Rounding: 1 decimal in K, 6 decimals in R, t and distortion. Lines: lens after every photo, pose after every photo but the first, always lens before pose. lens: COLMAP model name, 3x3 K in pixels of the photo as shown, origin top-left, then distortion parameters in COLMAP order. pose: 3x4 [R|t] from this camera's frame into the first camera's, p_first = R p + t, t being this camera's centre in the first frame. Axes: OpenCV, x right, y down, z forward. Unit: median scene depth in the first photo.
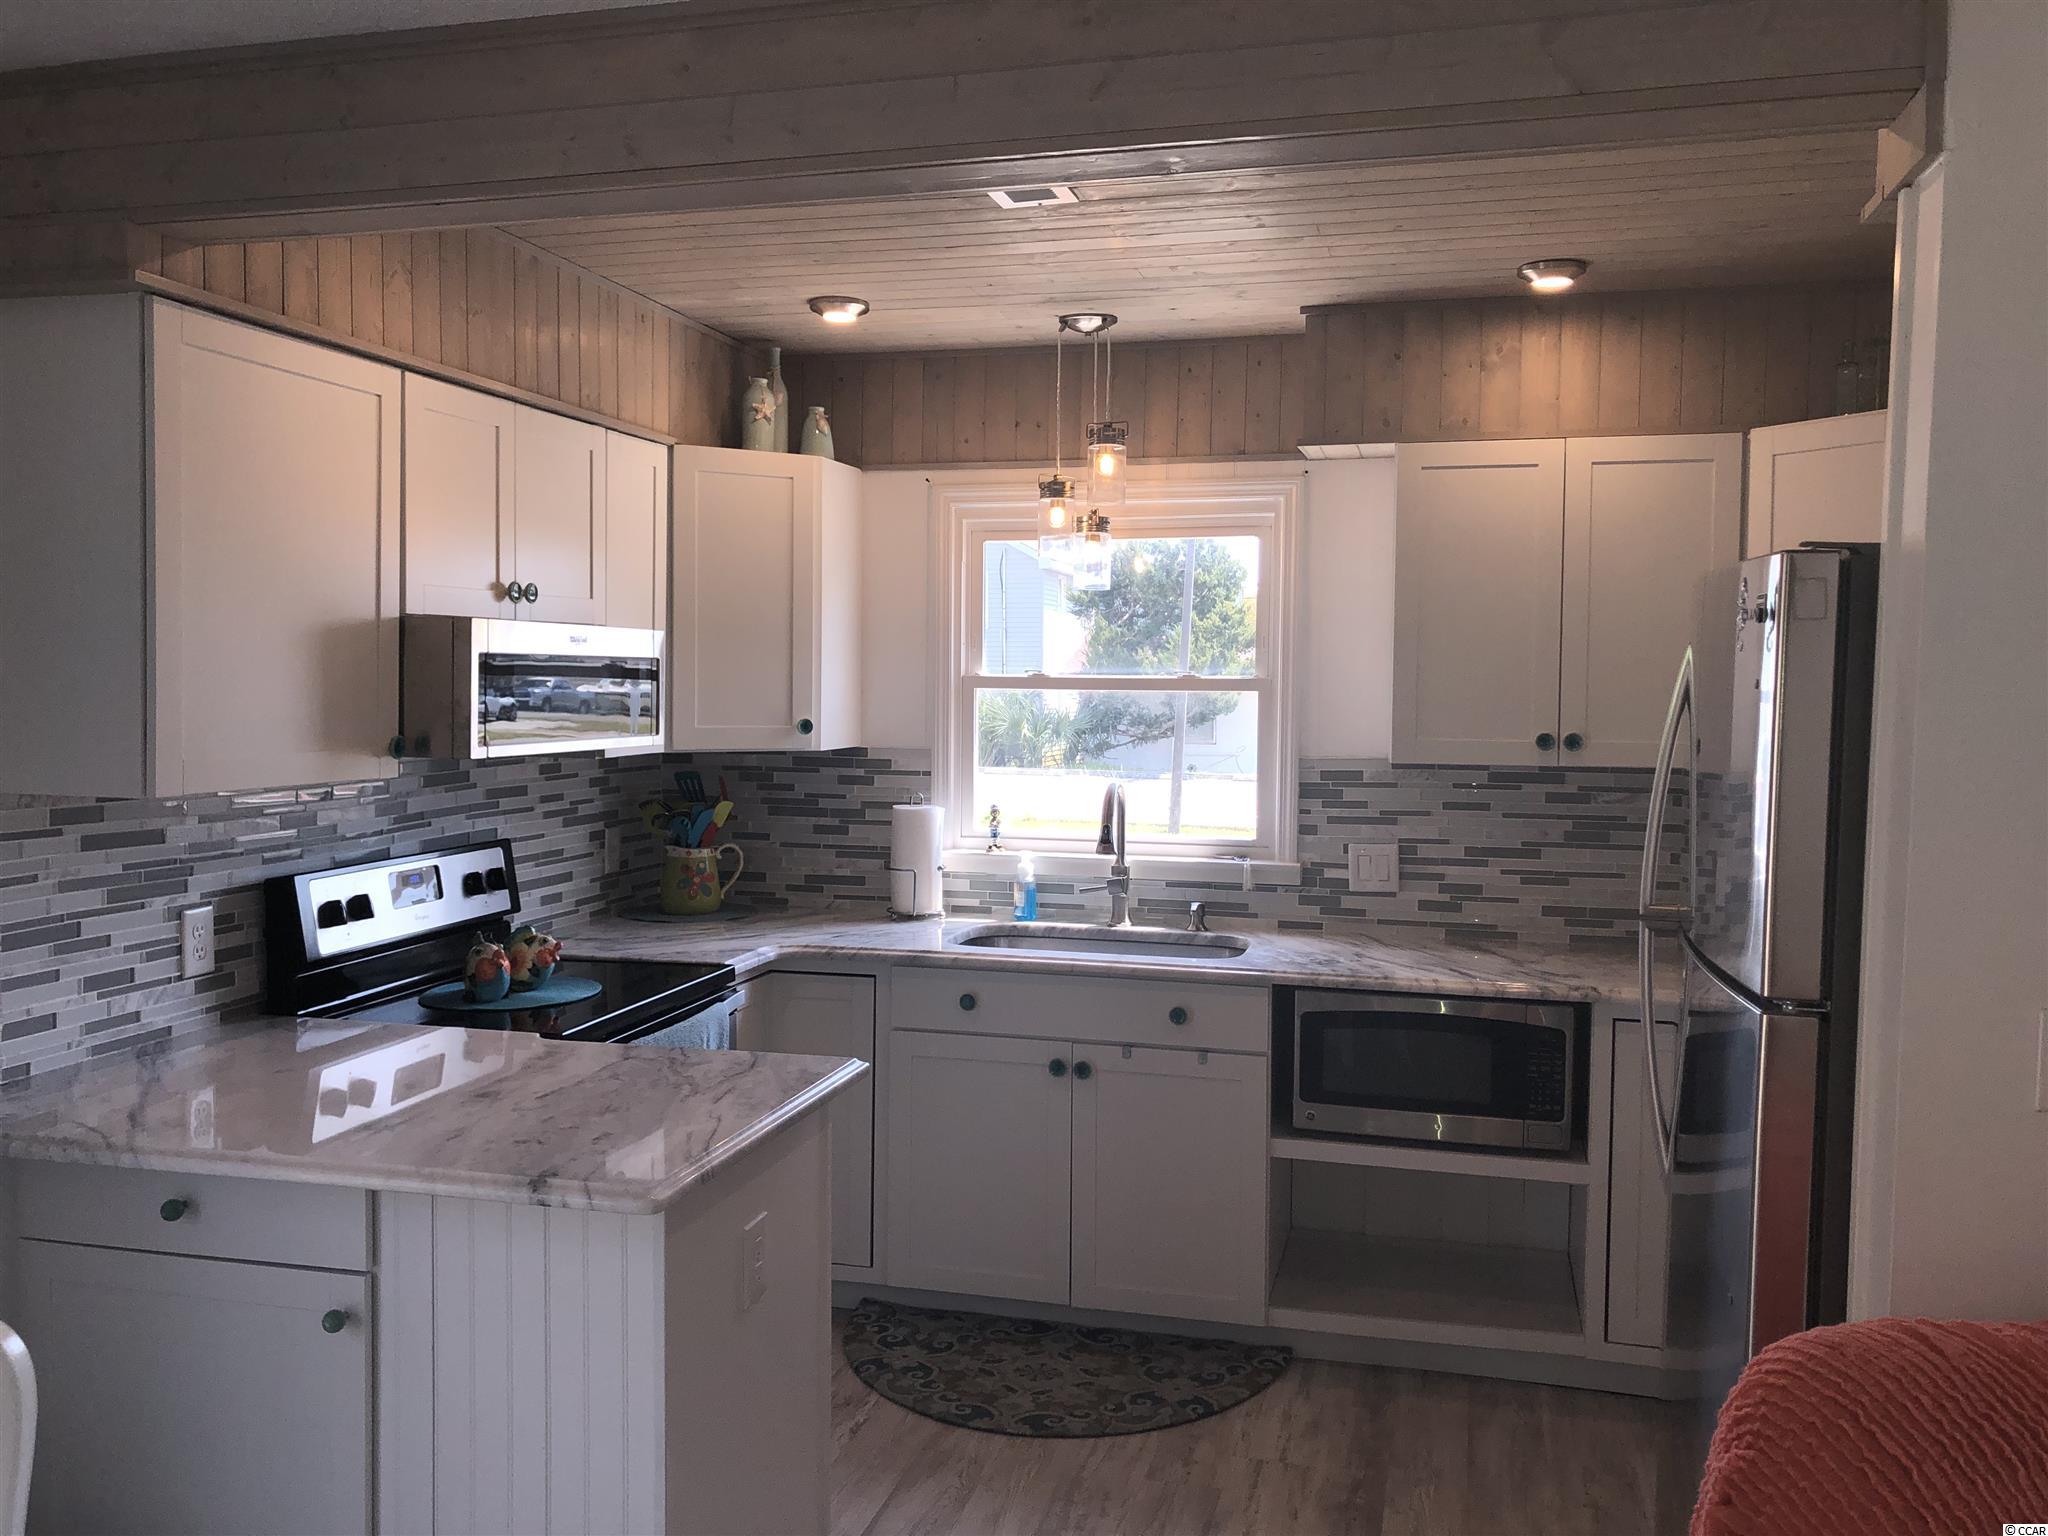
lens RADIAL K [[1683.2, 0, 1017.5], [0, 1683.2, 752.9], [0, 0, 1]] dist [0.021959, -0.028319]
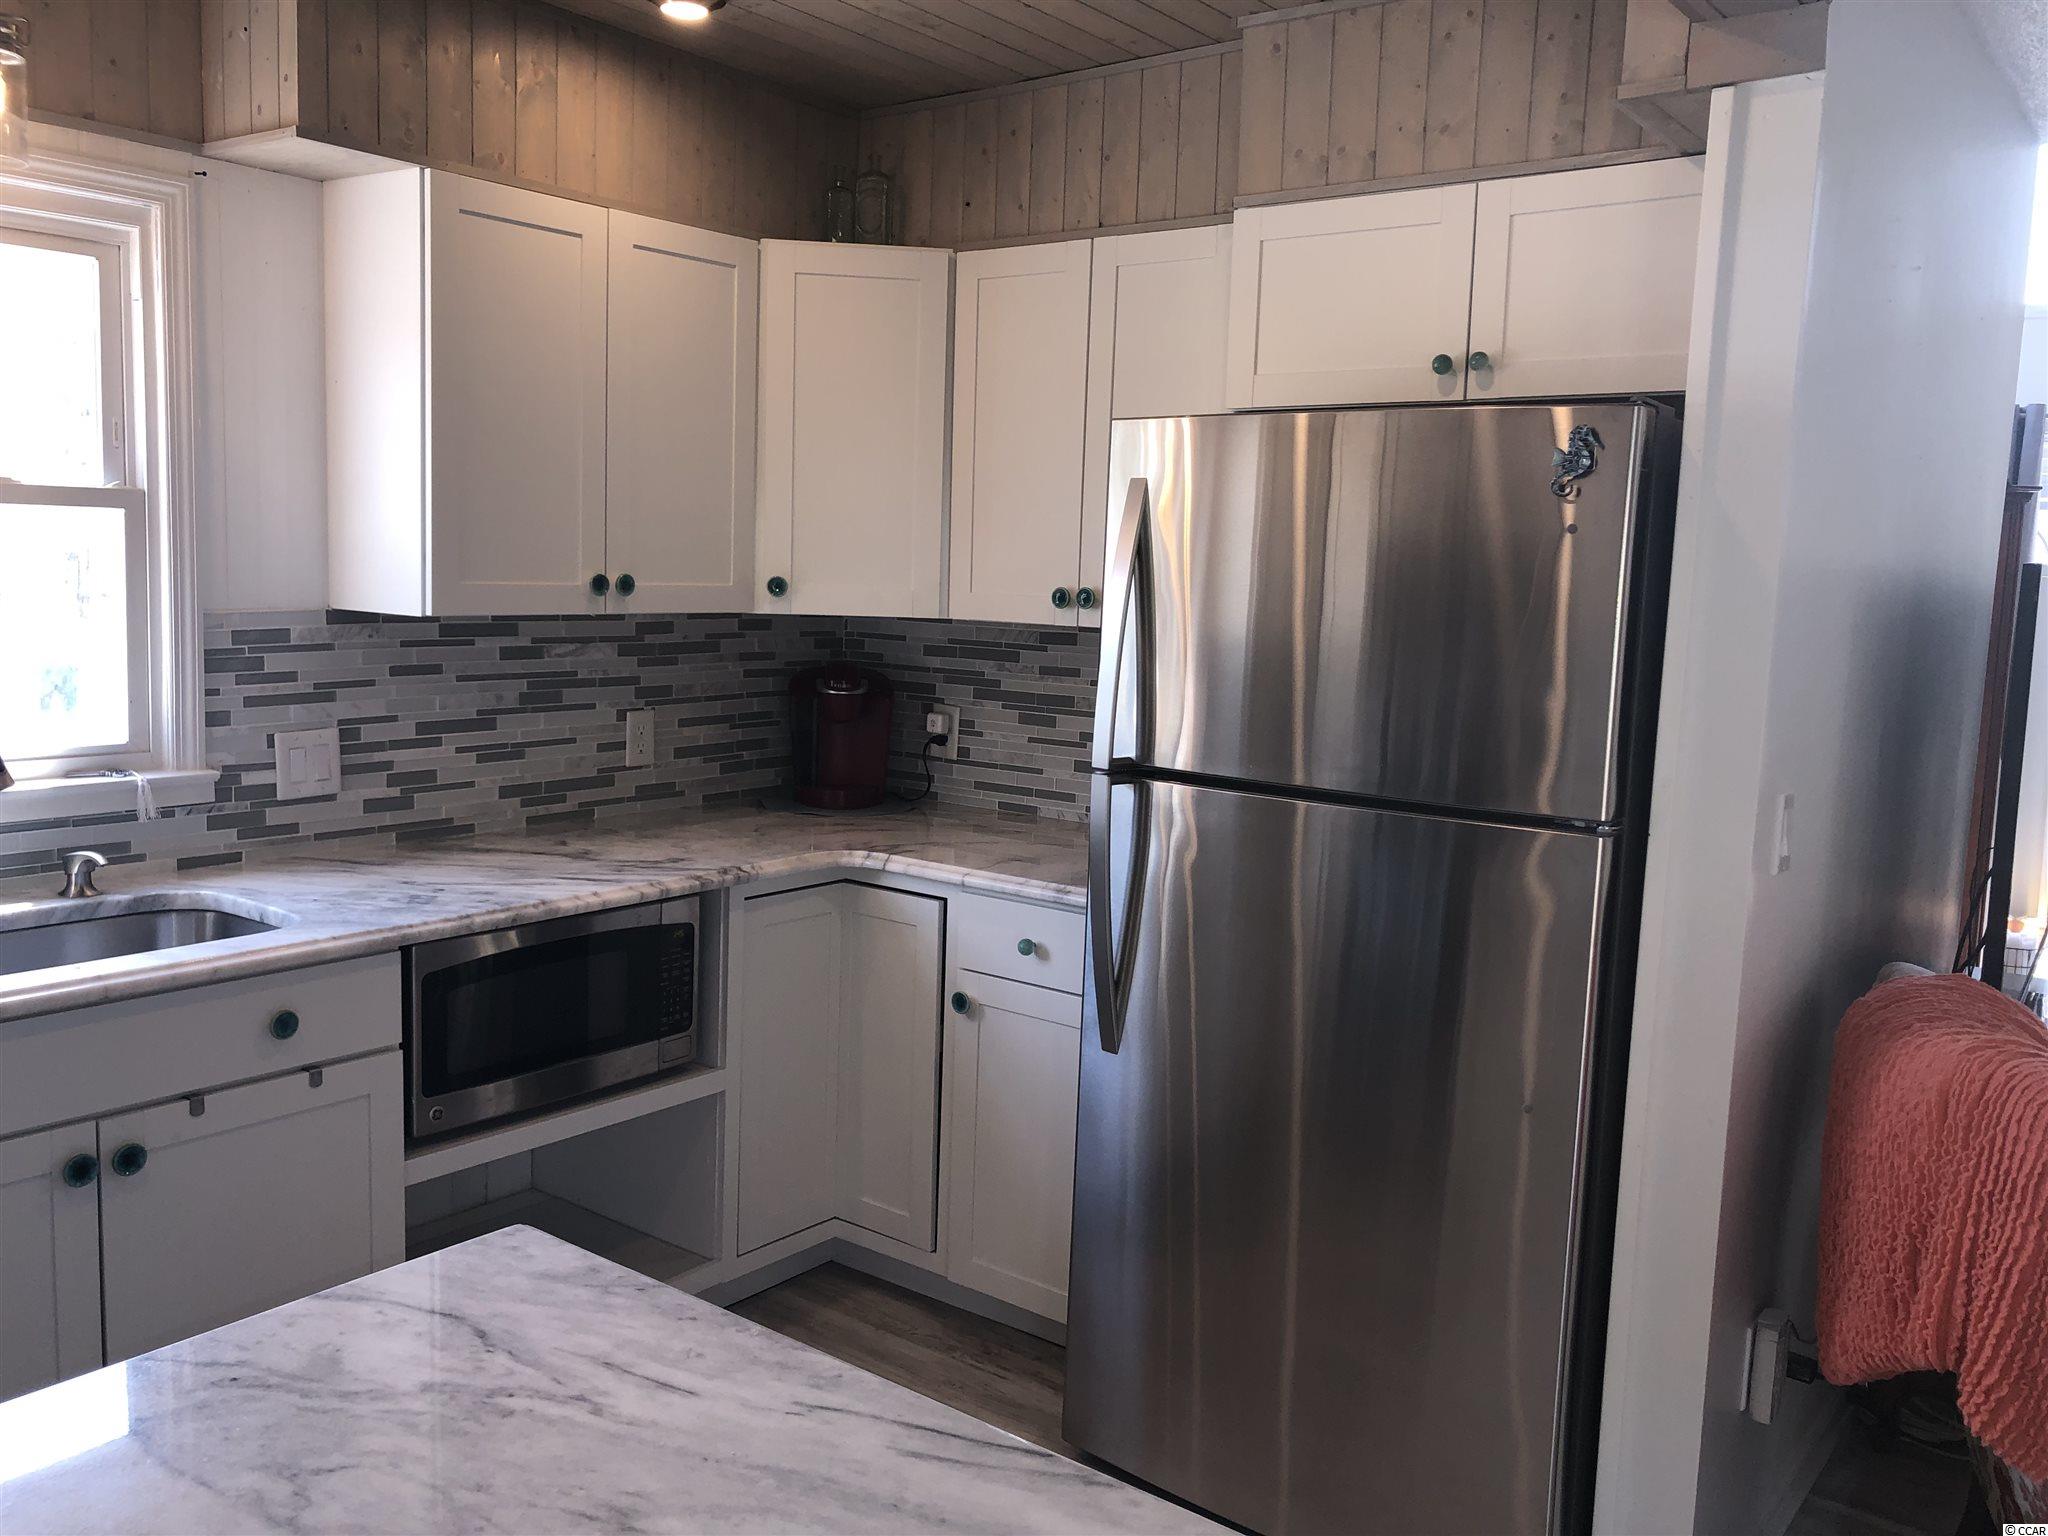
lens RADIAL K [[1683.2, 0, 1017.2], [0, 1683.2, 748.8], [0, 0, 1]] dist [0.021959, -0.028319]
pose [[0.382329, -0.100443, 0.918551, -0.356721], [0.013711, 0.994582, 0.103050, -0.008429], [-0.923924, -0.026805, 0.381635, 0.481975]]
